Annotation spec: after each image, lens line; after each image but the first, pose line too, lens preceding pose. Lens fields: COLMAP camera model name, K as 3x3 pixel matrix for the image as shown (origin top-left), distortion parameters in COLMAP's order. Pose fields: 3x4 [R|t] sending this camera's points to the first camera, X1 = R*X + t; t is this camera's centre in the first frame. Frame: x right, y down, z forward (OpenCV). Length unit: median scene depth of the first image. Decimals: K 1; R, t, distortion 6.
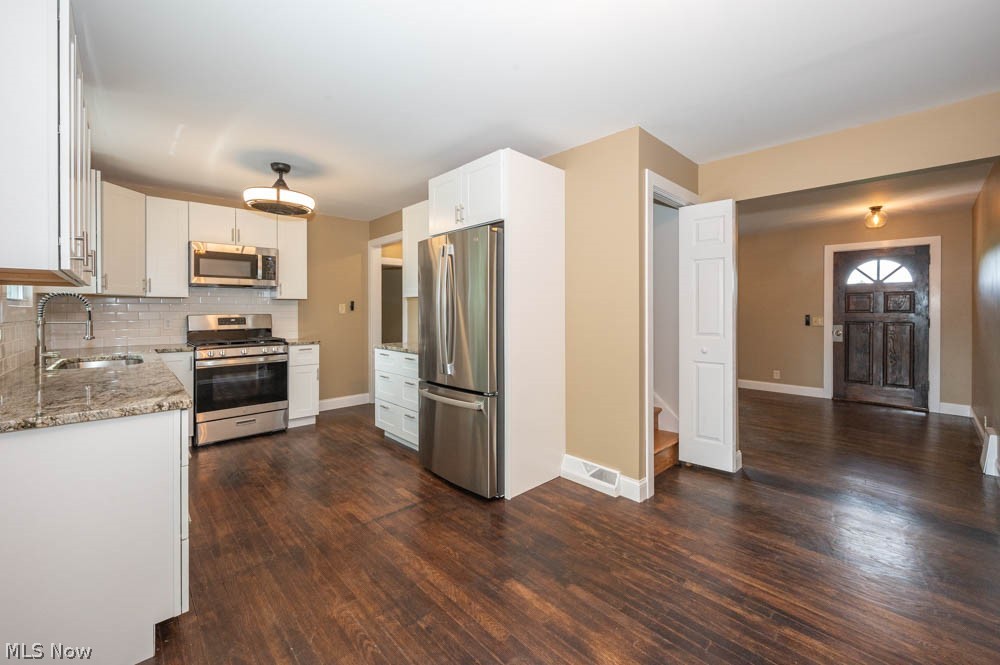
lens RADIAL K [[404.1, 0, 507.3], [0, 404.1, 310.7], [0, 0, 1]] dist [-0.002936, 0.000871]
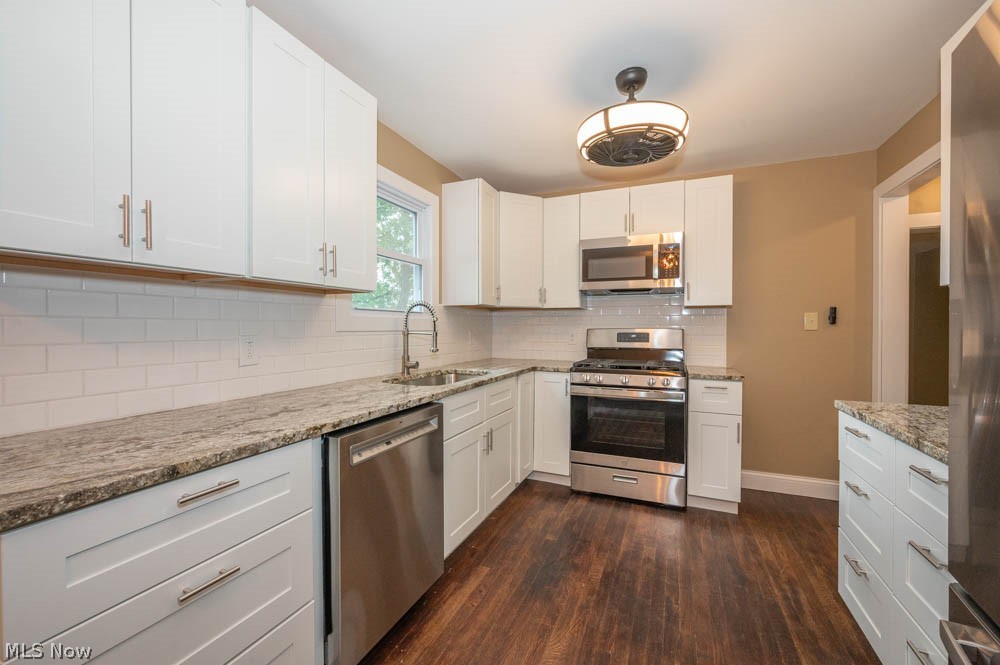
lens RADIAL K [[404.1, 0, 498.0], [0, 404.1, 329.3], [0, 0, 1]] dist [-0.002936, 0.000871]
pose [[0.381521, 0.009966, -0.924306, -0.080579], [-0.008026, 0.999940, 0.007469, 0.008085], [0.924325, 0.004569, 0.381578, 0.555312]]
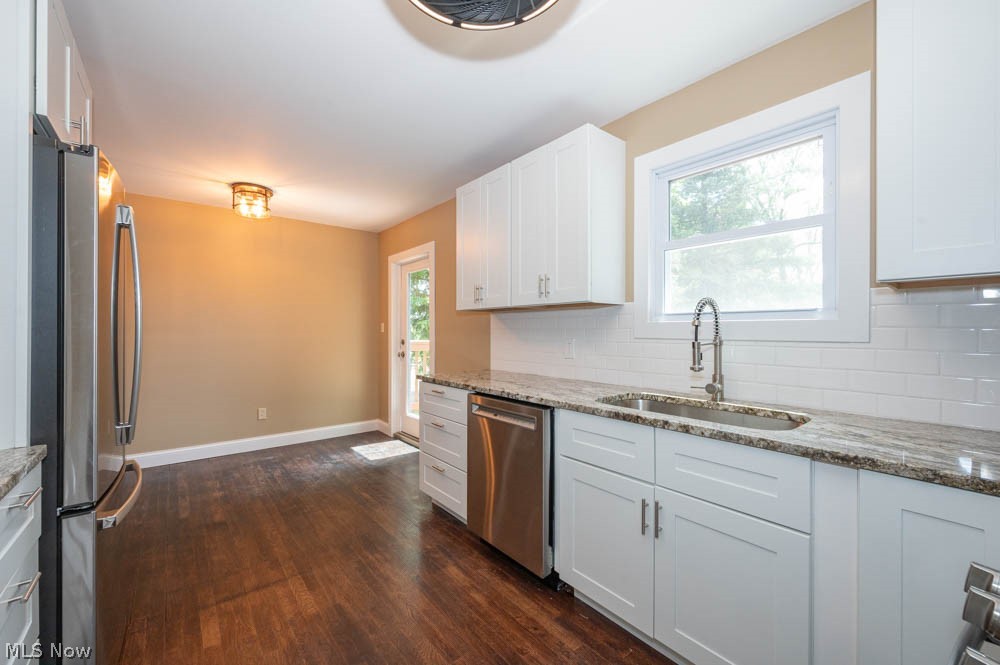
lens RADIAL K [[404.1, 0, 502.1], [0, 404.1, 332.1], [0, 0, 1]] dist [-0.002936, 0.000871]
pose [[-0.996678, 0.001450, 0.081431, -0.559722], [0.001666, 0.999995, 0.002592, 0.005997], [-0.081427, 0.002719, -0.996676, 1.191997]]
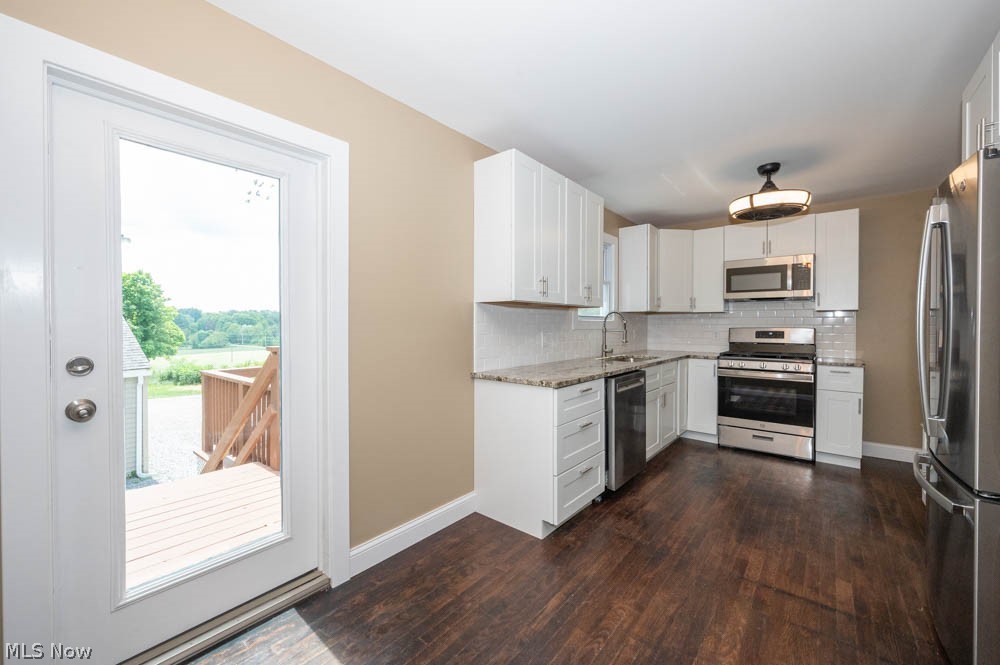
lens RADIAL K [[404.1, 0, 491.7], [0, 404.1, 327.7], [0, 0, 1]] dist [-0.002936, 0.000871]
pose [[0.109484, 0.012859, -0.993905, 0.270996], [-0.006146, 0.999906, 0.012259, 0.001434], [0.993970, 0.004767, 0.109552, 0.252454]]
